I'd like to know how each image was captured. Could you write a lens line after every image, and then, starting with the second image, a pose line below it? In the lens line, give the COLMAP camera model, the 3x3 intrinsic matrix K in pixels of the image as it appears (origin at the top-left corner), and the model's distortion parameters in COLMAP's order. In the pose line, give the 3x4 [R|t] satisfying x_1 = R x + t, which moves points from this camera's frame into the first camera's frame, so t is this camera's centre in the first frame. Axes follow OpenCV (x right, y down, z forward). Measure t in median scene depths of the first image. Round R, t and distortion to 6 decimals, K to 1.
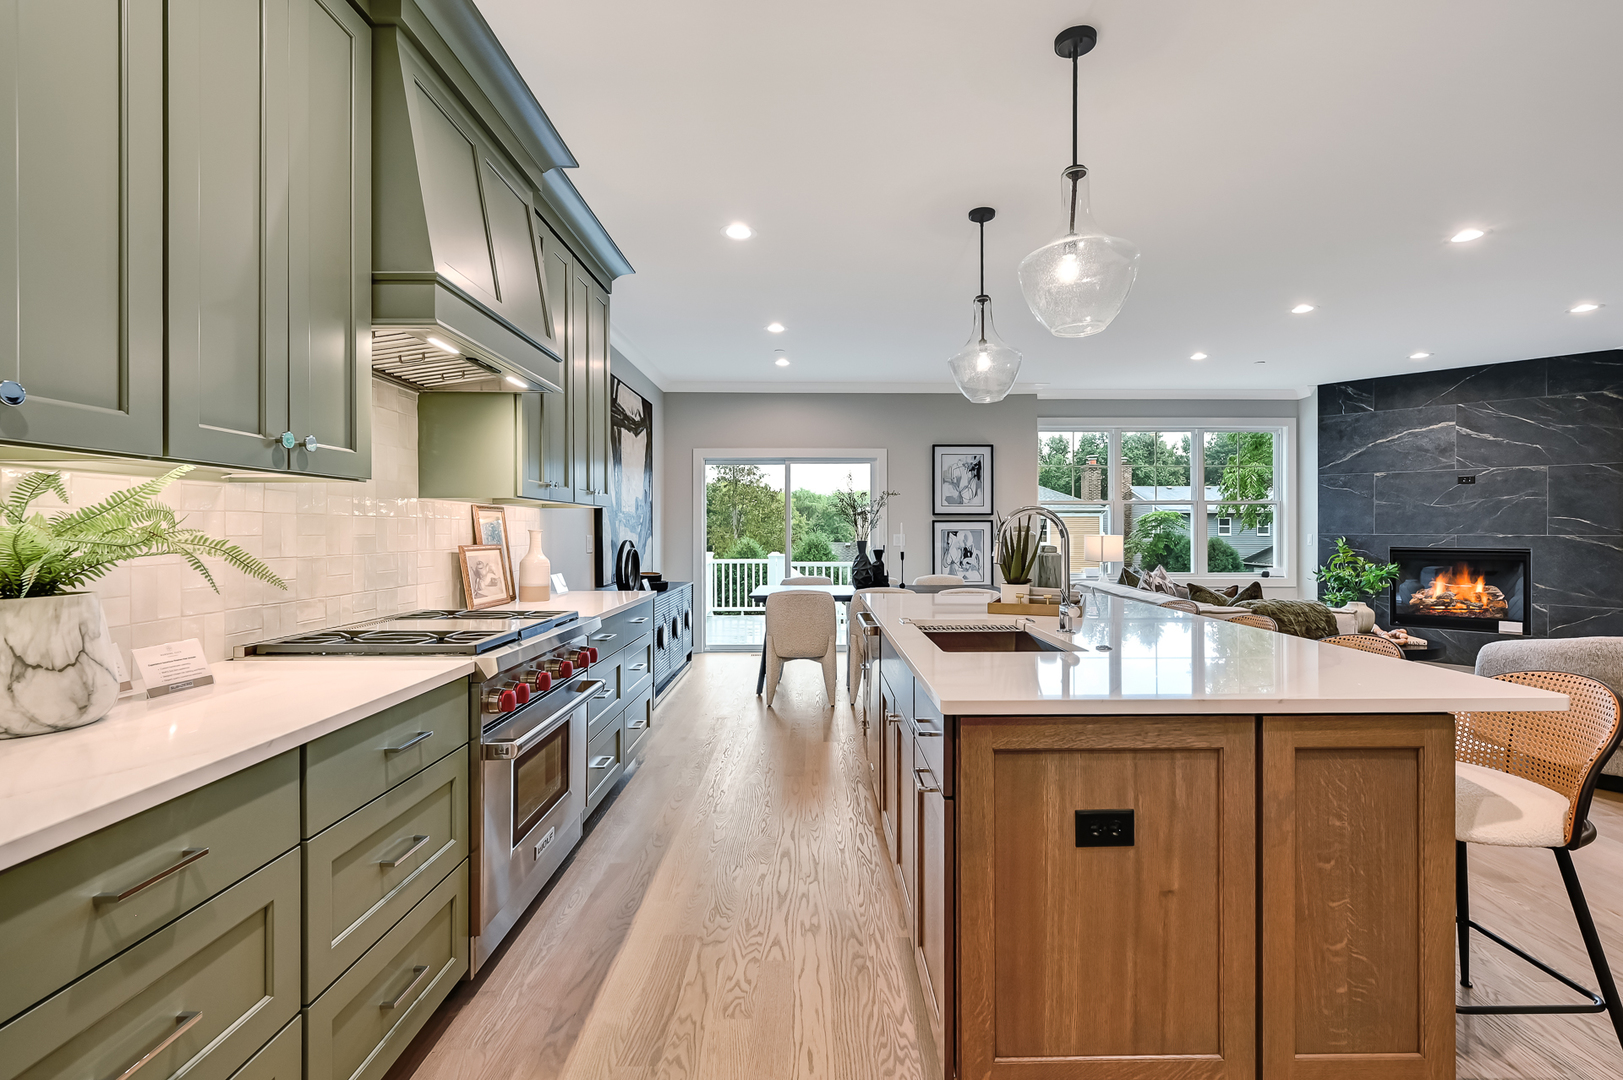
lens RADIAL K [[741.0, 0, 812.9], [0, 741.0, 529.5], [0, 0, 1]] dist [0.001045, 0.000265]
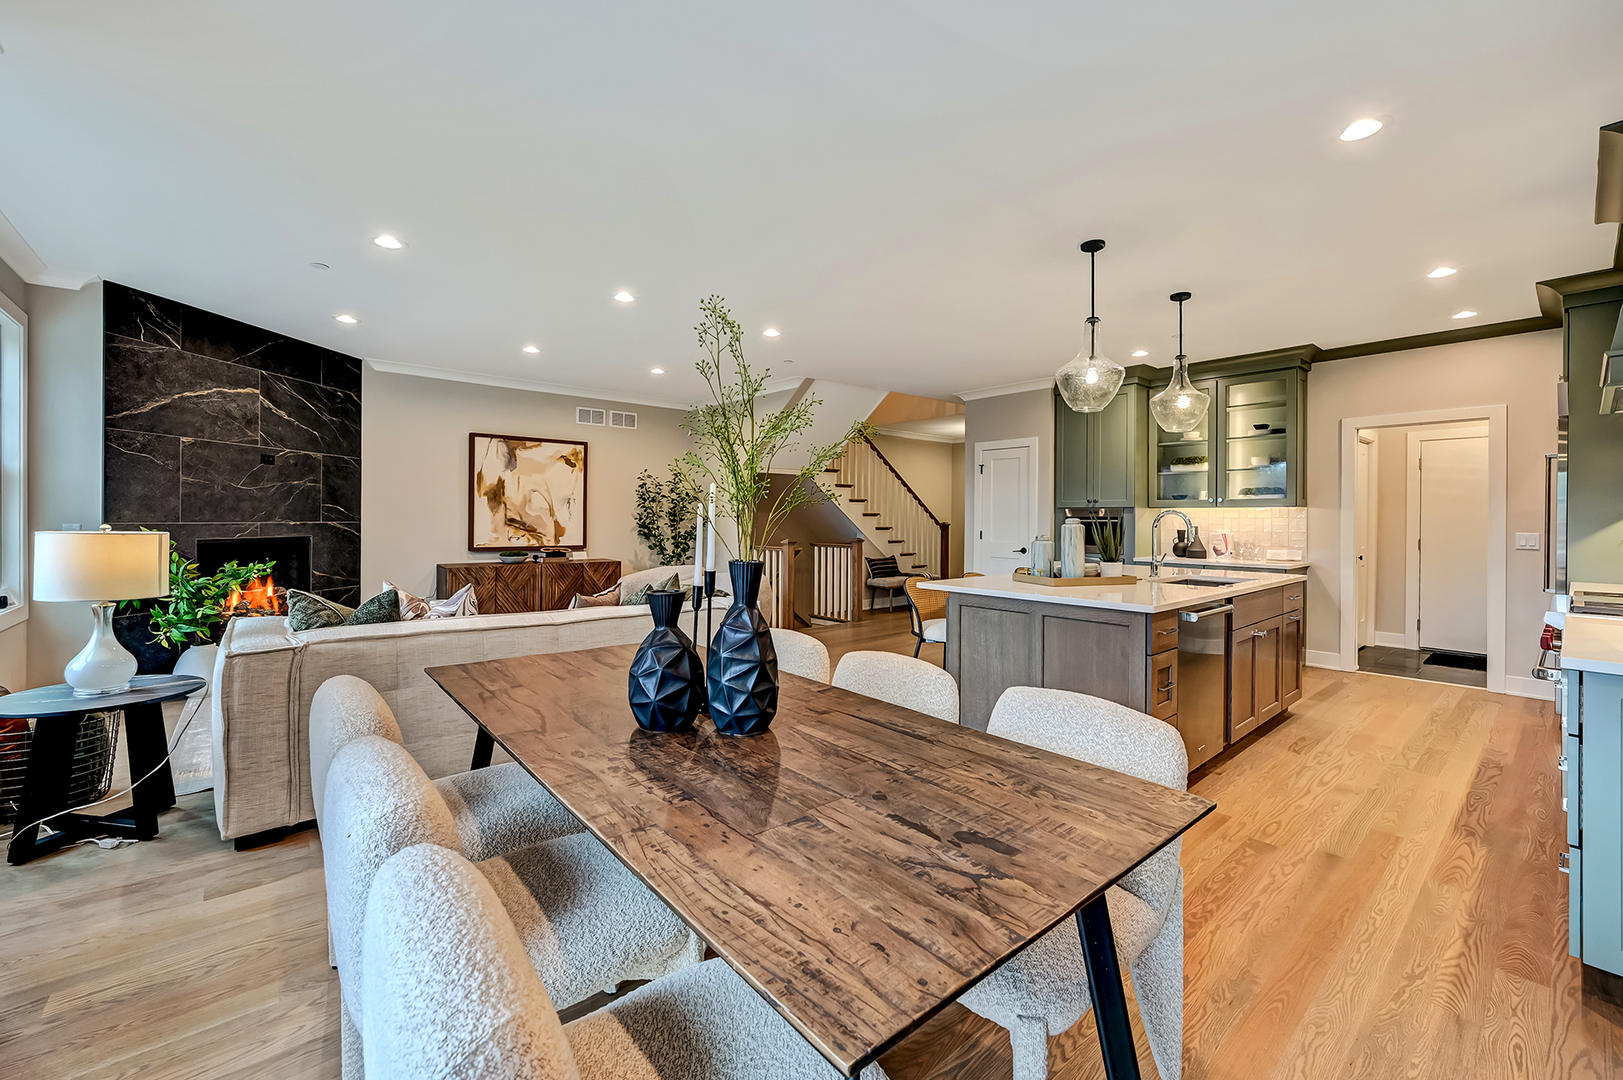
lens RADIAL K [[648.4, 0, 834.2], [0, 648.4, 518.2], [0, 0, 1]] dist [-0.001125, -0.000383]
pose [[-0.661121, -0.004151, 0.750268, -0.128542], [-0.005834, 0.999983, 0.000393, -0.002101], [-0.750256, -0.004117, -0.661134, 0.972673]]
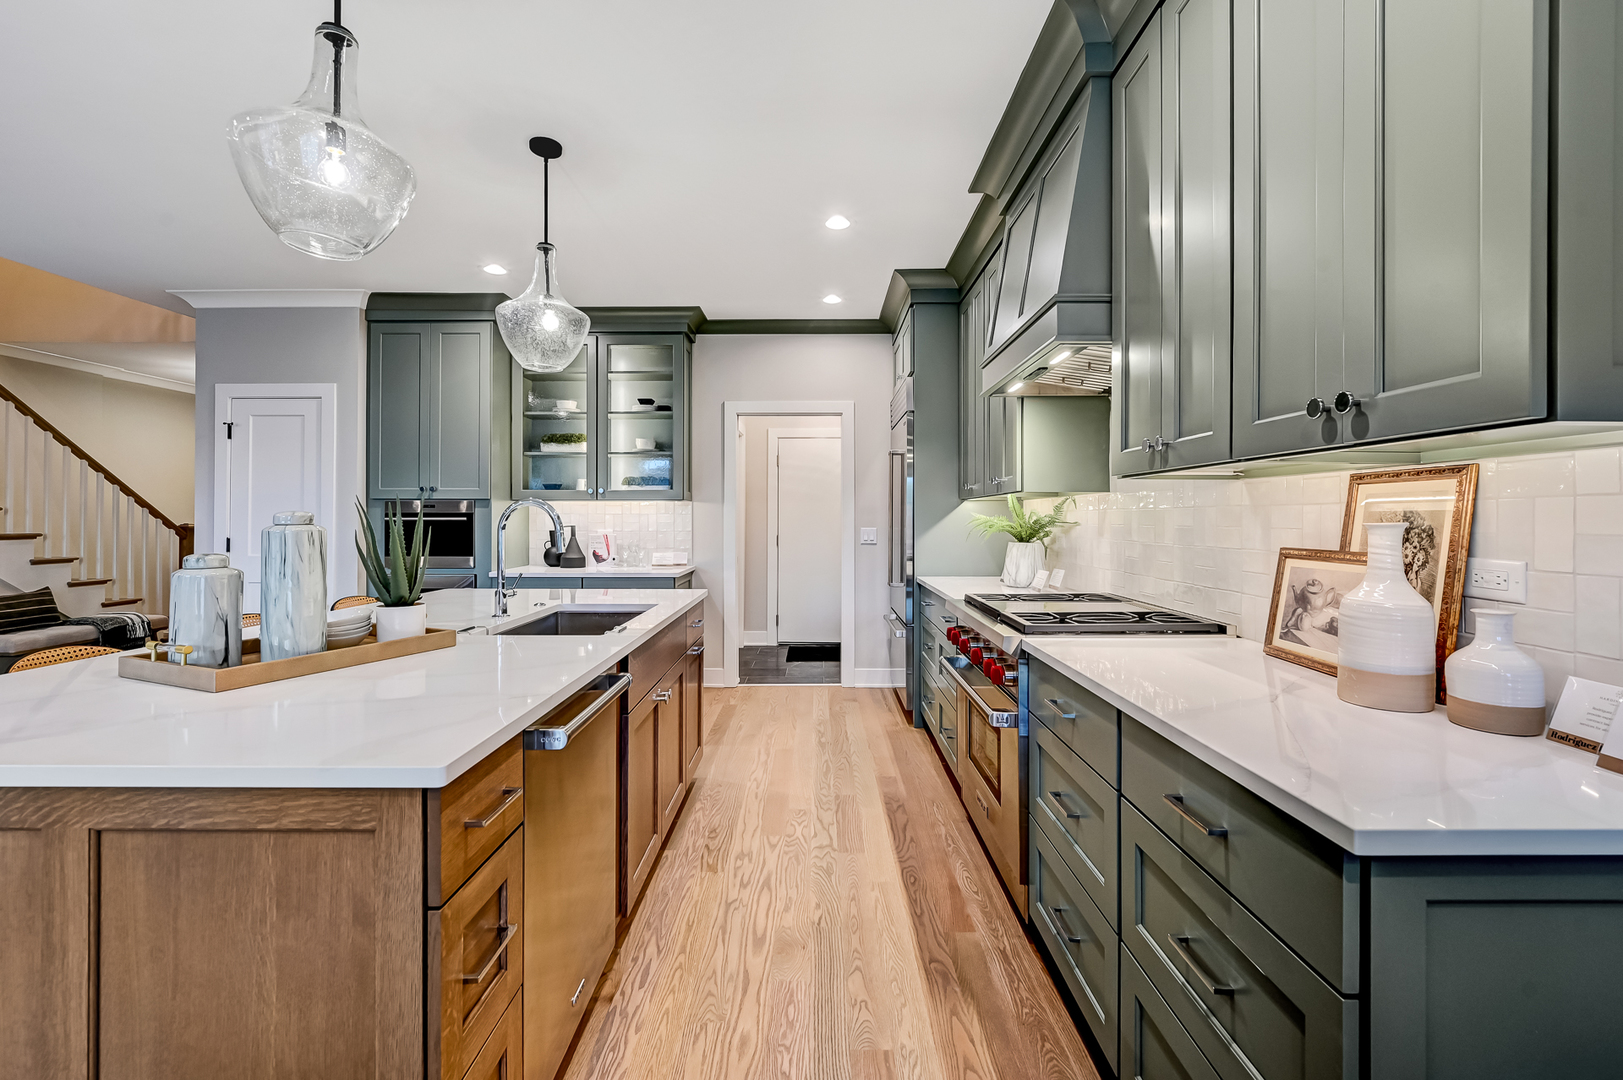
lens RADIAL K [[675.9, 0, 800.5], [0, 675.9, 513.8], [0, 0, 1]] dist [-0.003006, -0.000521]
pose [[-0.999835, -0.000108, 0.018173, -0.038395], [-0.000226, 0.999979, -0.006528, -0.000930], [-0.018172, -0.006531, -0.999814, 0.707340]]
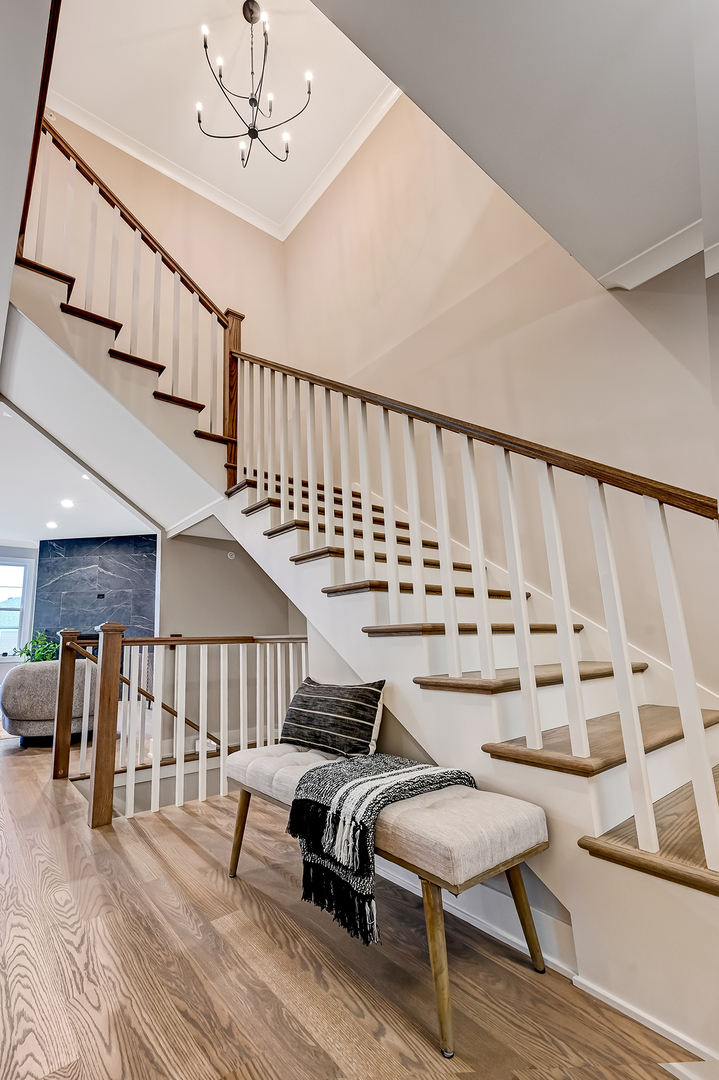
lens RADIAL K [[431.5, 0, 357.8], [0, 431.5, 569.2], [0, 0, 1]] dist [-0.001125, -0.000383]
pose [[0.750018, 0.074742, 0.657181, 0.629387], [0.033662, 0.987994, -0.150782, 0.048968], [-0.660561, 0.135211, 0.738497, -0.222867]]
